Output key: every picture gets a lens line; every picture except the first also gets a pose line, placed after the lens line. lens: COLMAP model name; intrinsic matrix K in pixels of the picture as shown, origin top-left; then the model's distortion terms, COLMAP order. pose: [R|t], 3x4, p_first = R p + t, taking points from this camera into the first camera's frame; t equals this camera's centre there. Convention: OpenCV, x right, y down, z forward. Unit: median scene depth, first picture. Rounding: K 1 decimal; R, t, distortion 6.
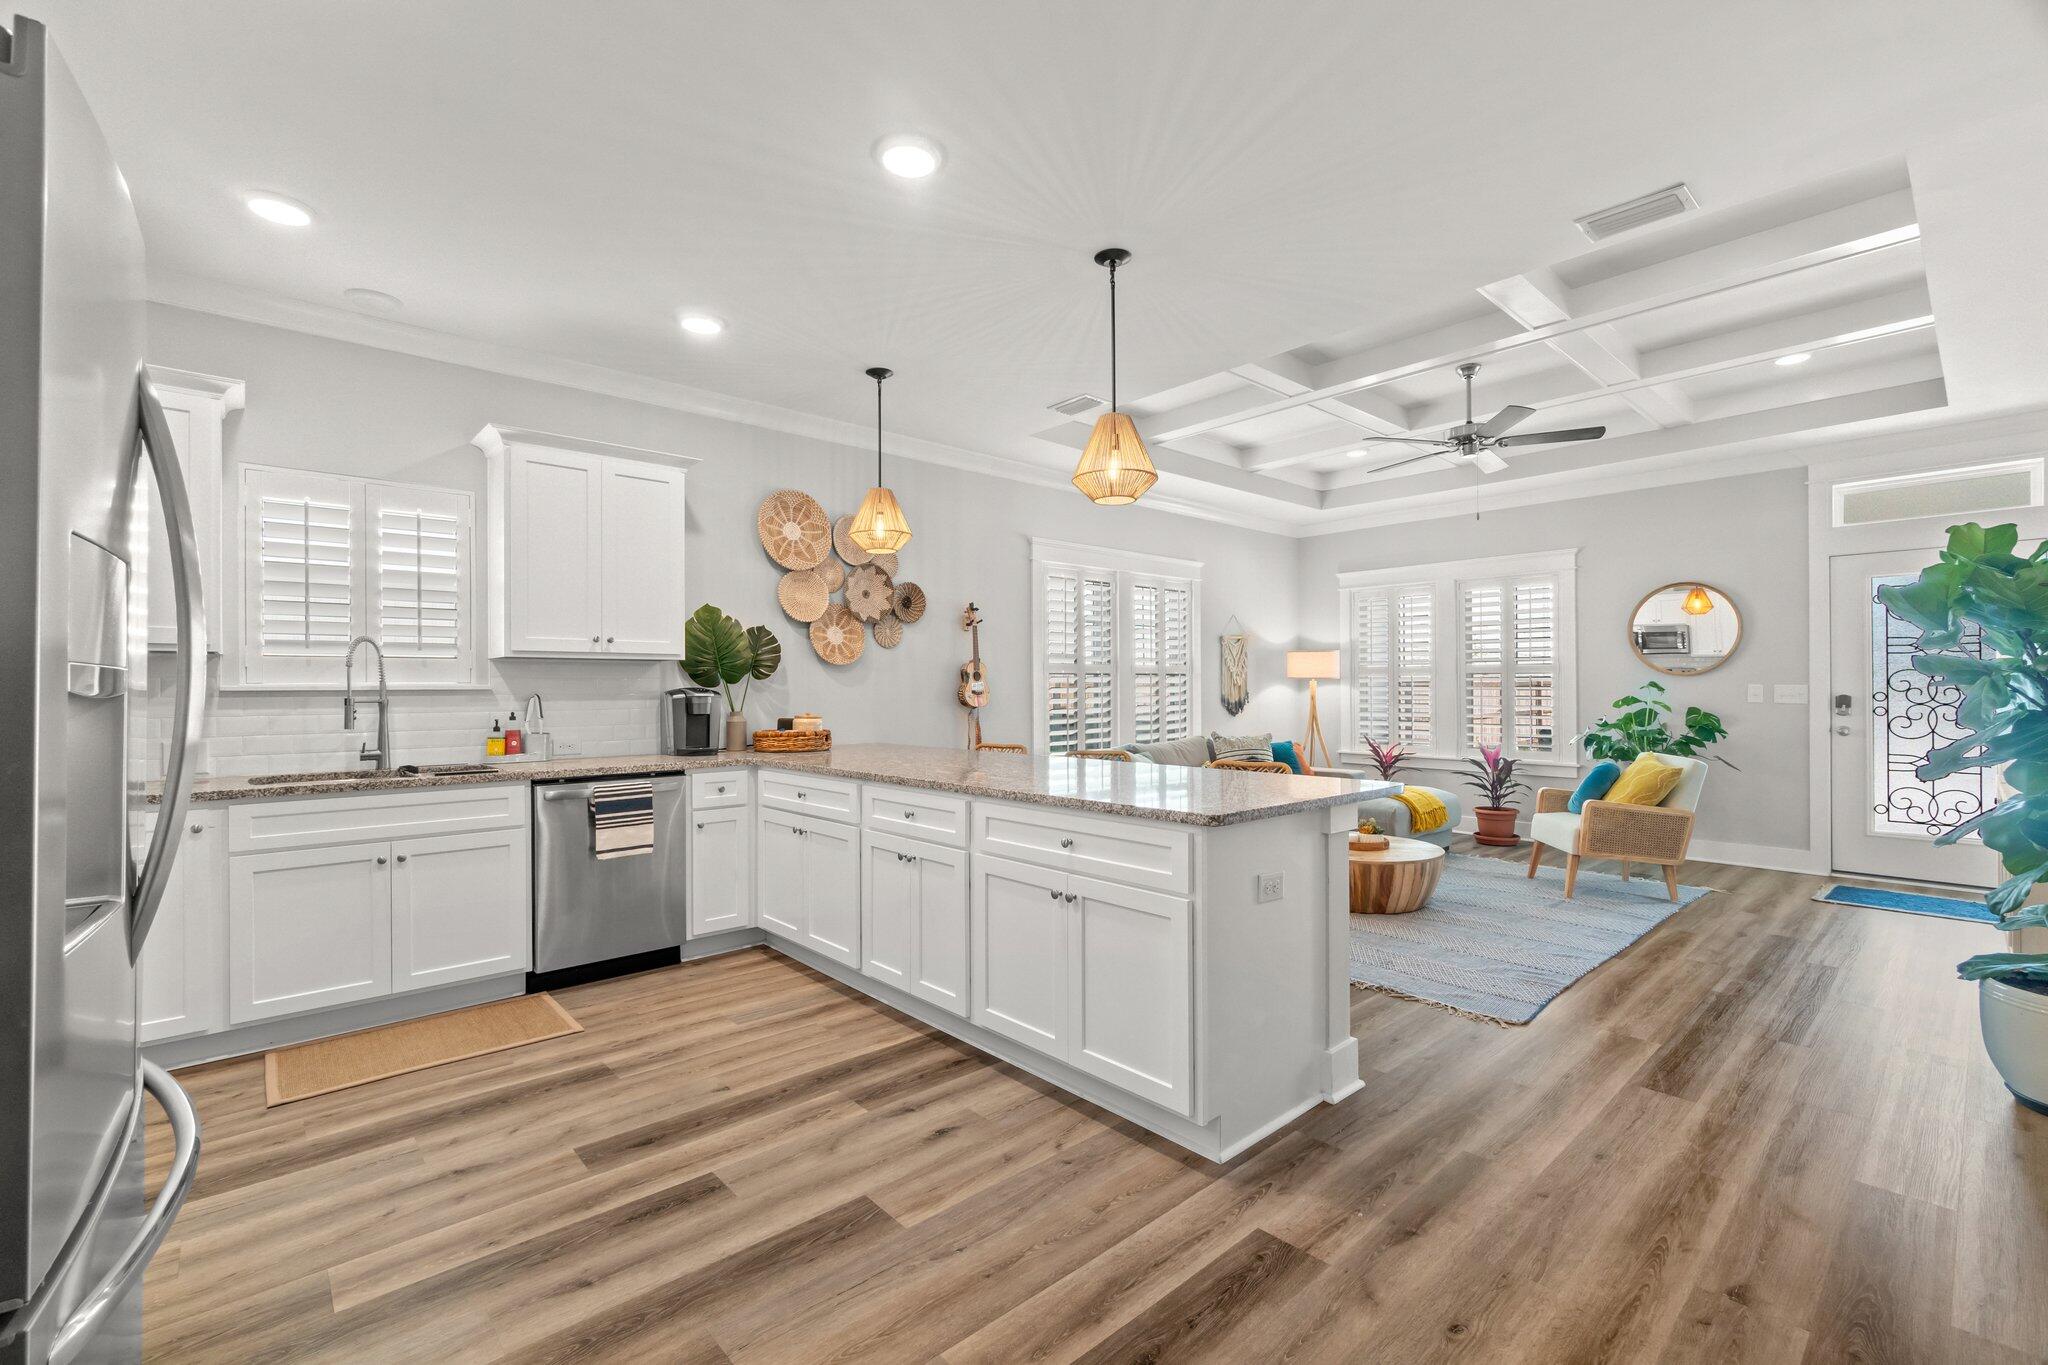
lens RADIAL K [[883.7, 0, 1020.0], [0, 883.7, 689.8], [0, 0, 1]] dist [-0.002438, -0.000764]
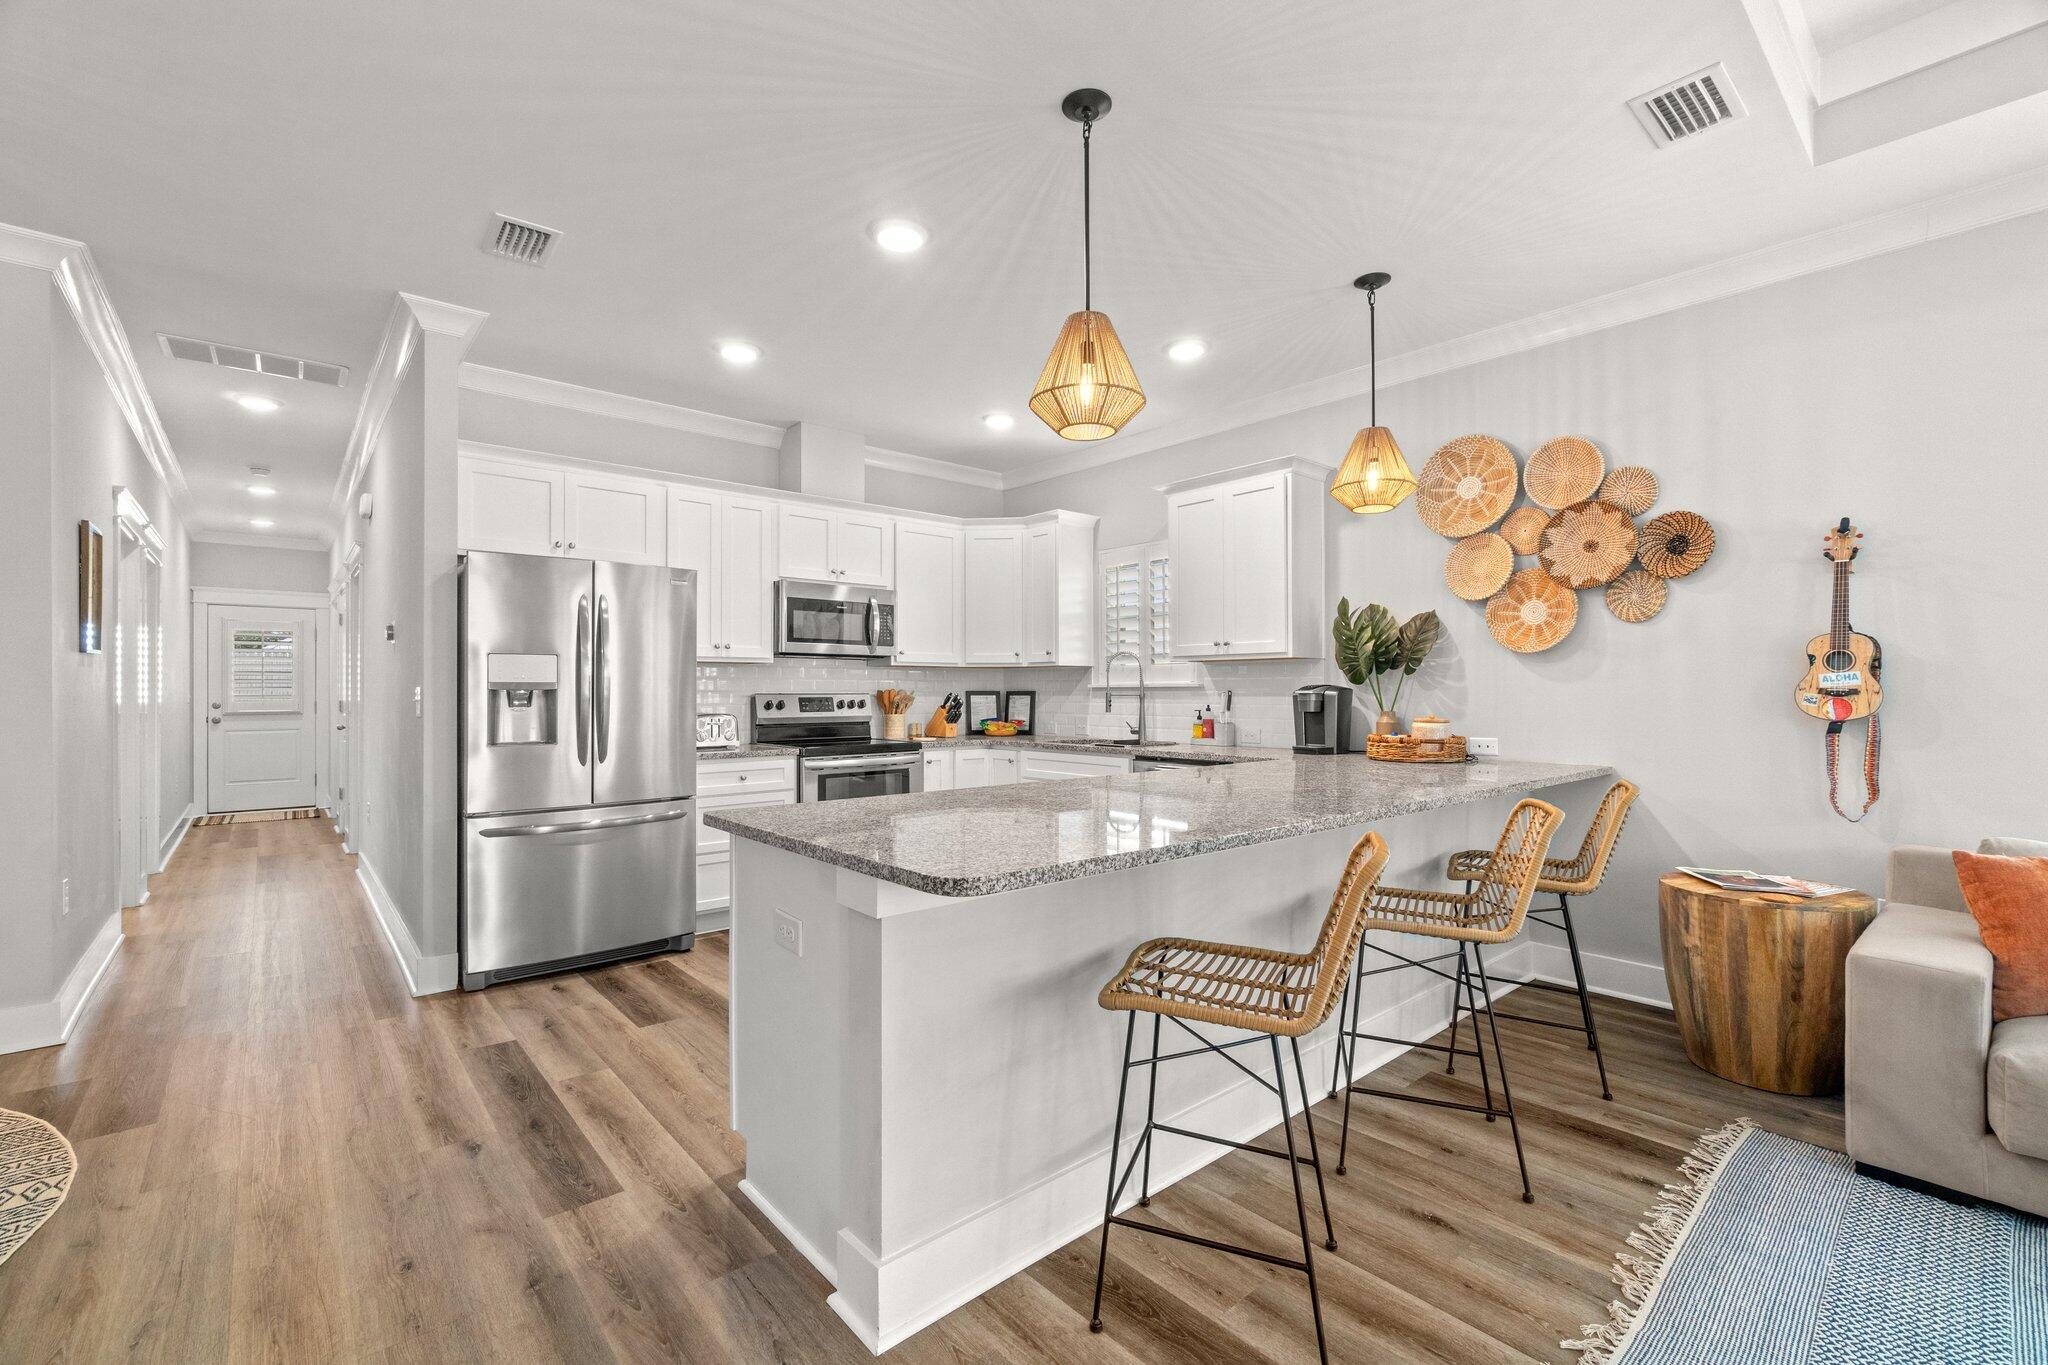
lens RADIAL K [[883.7, 0, 1037.1], [0, 883.7, 690.0], [0, 0, 1]] dist [-0.002438, -0.000764]
pose [[-0.017979, 0.005272, -0.999824, 0.594850], [0.002114, 0.999984, 0.005234, -0.002188], [0.999836, -0.002019, -0.017989, 0.680394]]
